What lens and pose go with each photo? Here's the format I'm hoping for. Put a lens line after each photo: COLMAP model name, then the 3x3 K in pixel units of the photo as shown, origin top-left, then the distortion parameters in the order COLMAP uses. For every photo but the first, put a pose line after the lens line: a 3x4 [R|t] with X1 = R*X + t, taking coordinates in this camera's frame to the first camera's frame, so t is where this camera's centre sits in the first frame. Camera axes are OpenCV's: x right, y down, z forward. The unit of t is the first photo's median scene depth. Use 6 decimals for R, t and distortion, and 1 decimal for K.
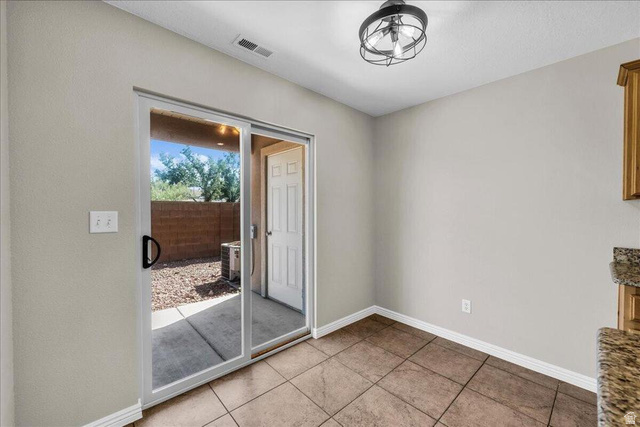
lens RADIAL K [[254.8, 0, 317.9], [0, 254.8, 213.2], [0, 0, 1]] dist [-0.000636, 0.000165]
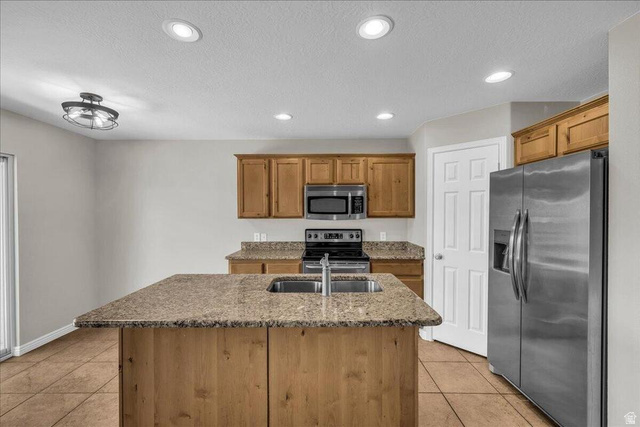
lens RADIAL K [[274.4, 0, 320.7], [0, 274.4, 215.2], [0, 0, 1]] dist [-0.001995, -0.000362]
pose [[0.675768, -0.007142, 0.737080, 0.007504], [0.014593, 0.999887, -0.003690, -0.048627], [-0.736970, 0.013250, 0.675795, -0.769415]]
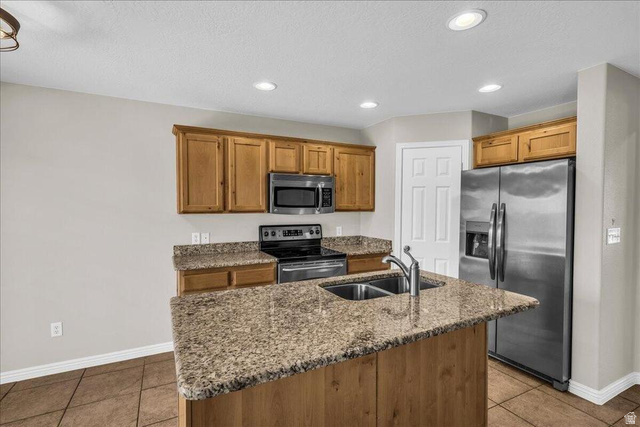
lens RADIAL K [[305.6, 0, 317.9], [0, 305.6, 214.6], [0, 0, 1]] dist [-0.000899, -0.000045]
pose [[0.260641, -0.025399, 0.965102, -0.252090], [0.016212, 0.999628, 0.021929, -0.058060], [-0.965300, 0.009931, 0.260956, -0.209955]]
